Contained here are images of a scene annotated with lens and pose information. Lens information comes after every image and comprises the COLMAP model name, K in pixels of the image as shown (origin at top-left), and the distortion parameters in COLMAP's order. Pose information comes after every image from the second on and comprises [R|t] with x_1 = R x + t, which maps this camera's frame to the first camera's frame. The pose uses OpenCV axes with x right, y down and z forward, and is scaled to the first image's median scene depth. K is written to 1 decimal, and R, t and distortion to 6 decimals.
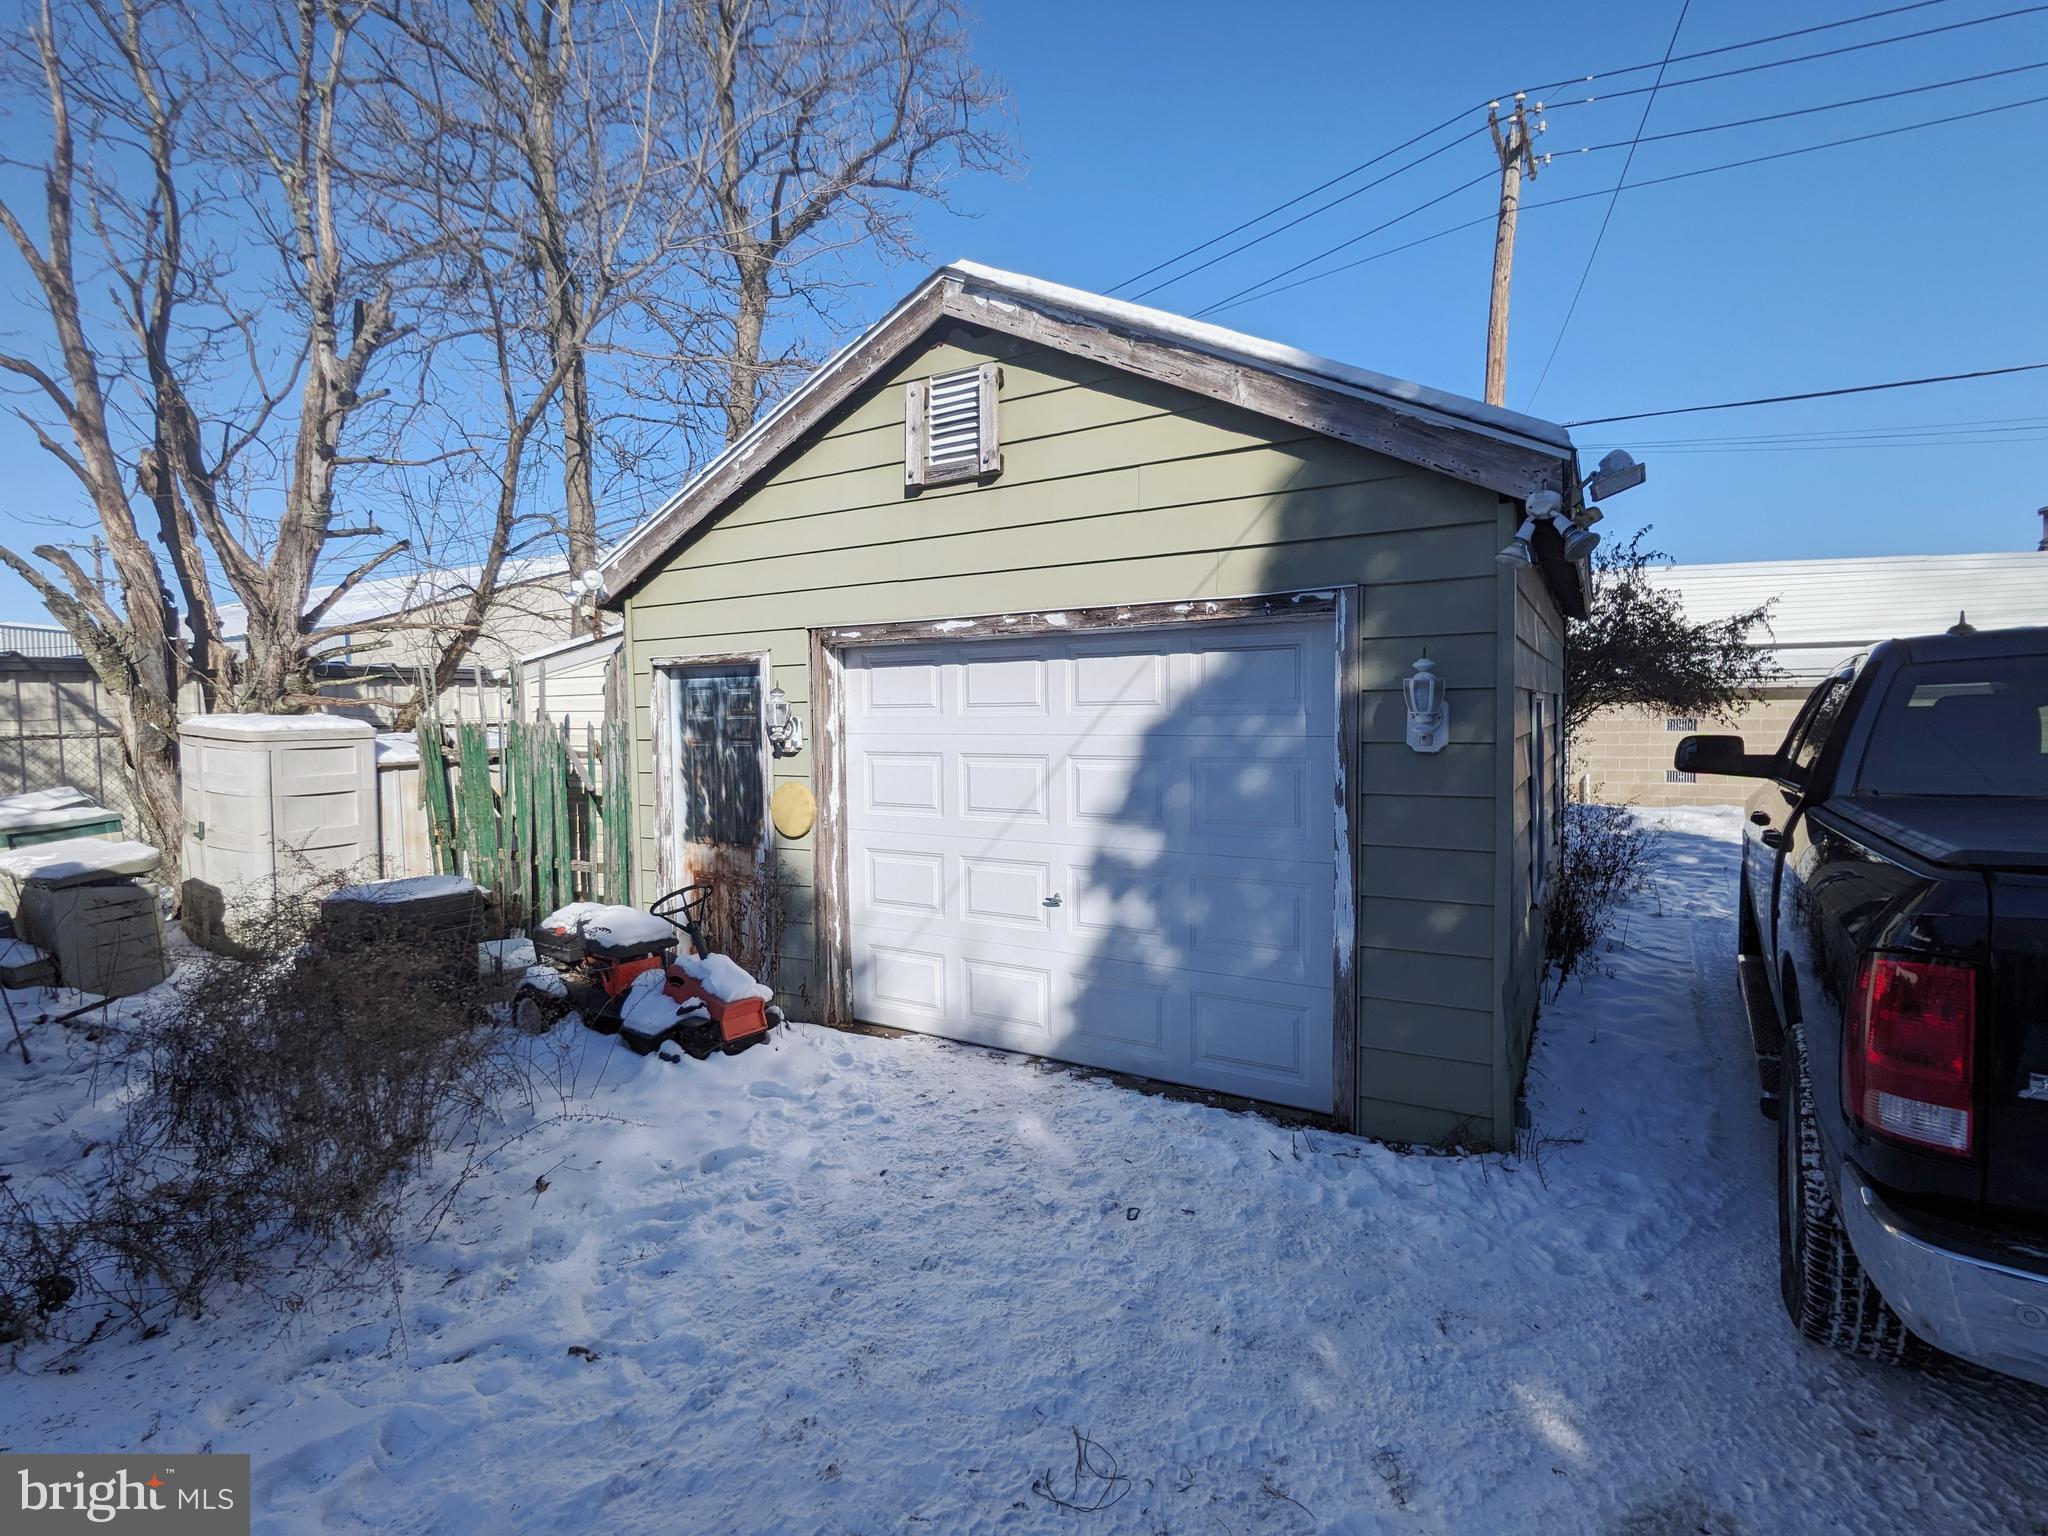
lens RADIAL K [[977.8, 0, 1025.2], [0, 977.8, 755.1], [0, 0, 1]] dist [-0.014318, 0.000001]
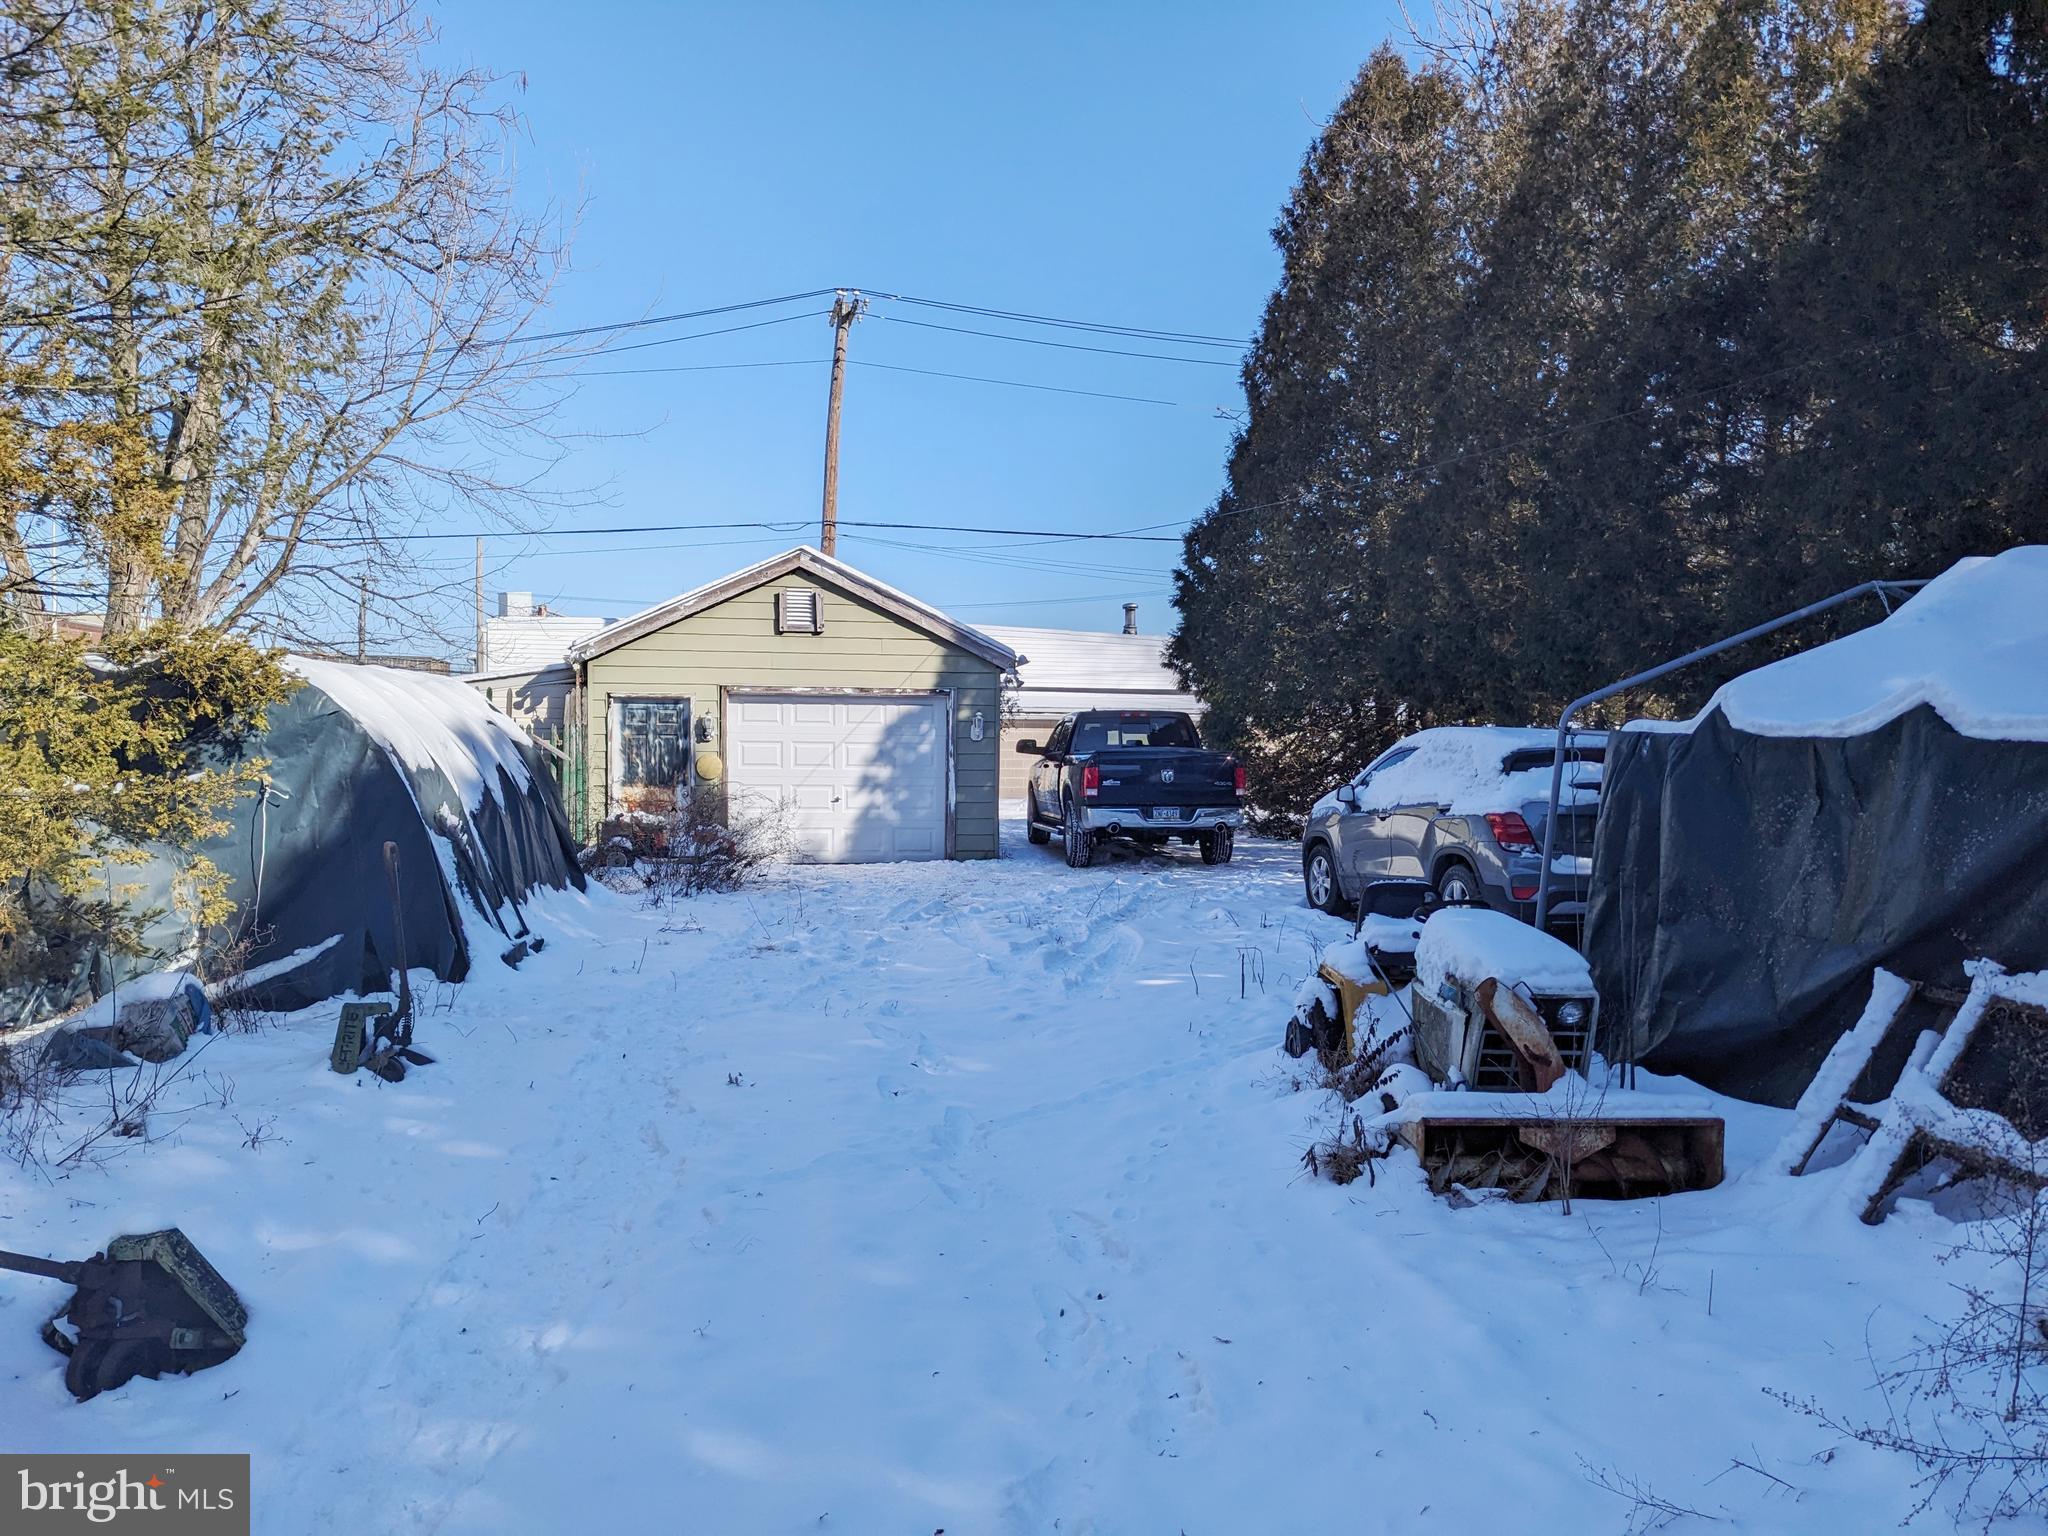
lens RADIAL K [[1602.9, 0, 1023.6], [0, 1602.9, 770.3], [0, 0, 1]] dist [0.001308, 0.000041]
pose [[0.755471, 0.017357, 0.654952, -2.385817], [0.014667, 0.998950, -0.043392, 0.267303], [-0.655018, 0.042388, 0.754423, -2.519430]]
